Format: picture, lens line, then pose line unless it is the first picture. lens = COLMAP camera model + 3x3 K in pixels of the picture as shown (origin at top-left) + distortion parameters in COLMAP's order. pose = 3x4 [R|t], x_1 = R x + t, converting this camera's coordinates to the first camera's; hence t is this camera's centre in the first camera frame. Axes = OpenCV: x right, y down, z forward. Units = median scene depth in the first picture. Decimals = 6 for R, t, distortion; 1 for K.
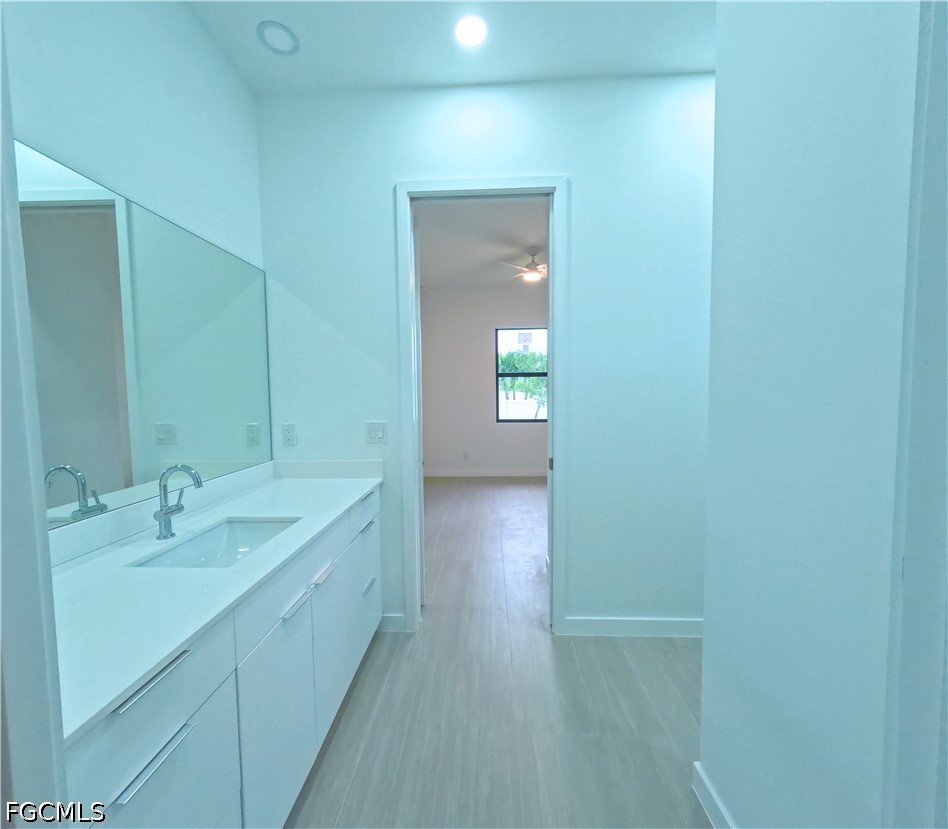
lens RADIAL K [[386.5, 0, 474.0], [0, 386.5, 414.5], [0, 0, 1]] dist [0.000904, -0.000067]
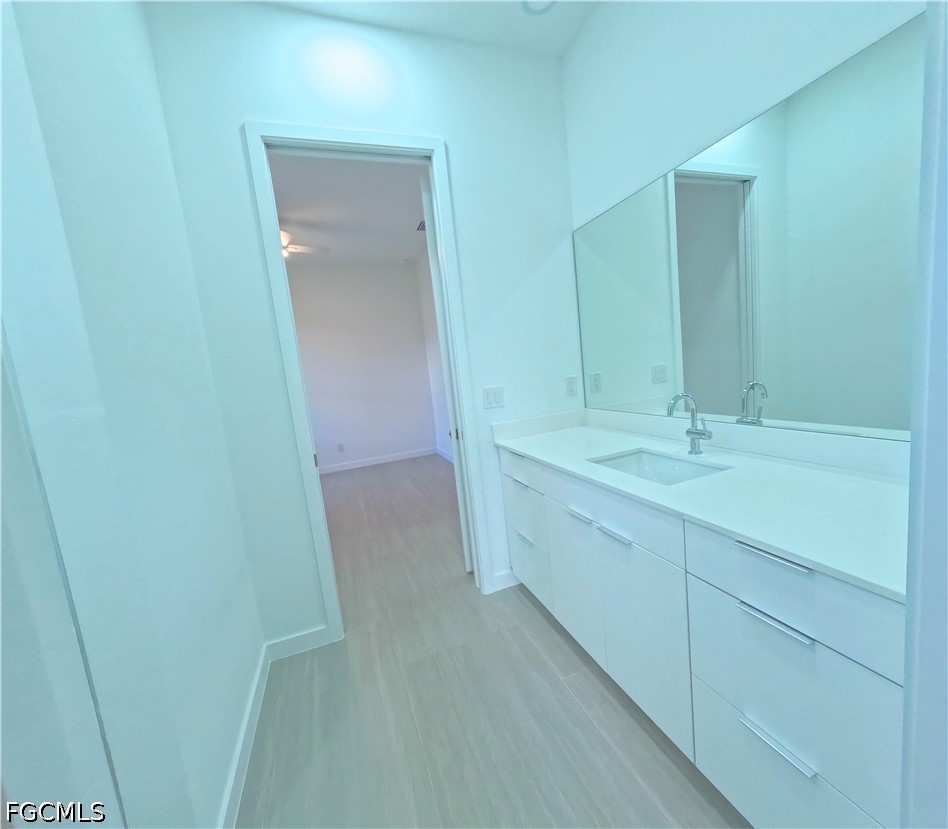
lens RADIAL K [[409.2, 0, 474.0], [0, 409.2, 414.5], [0, 0, 1]] dist [0.024095, 0.000018]
pose [[0.914799, -0.137901, 0.379640, -0.181722], [0.120483, 0.990287, 0.069391, 0.002522], [-0.385522, -0.017739, 0.922528, 0.002225]]
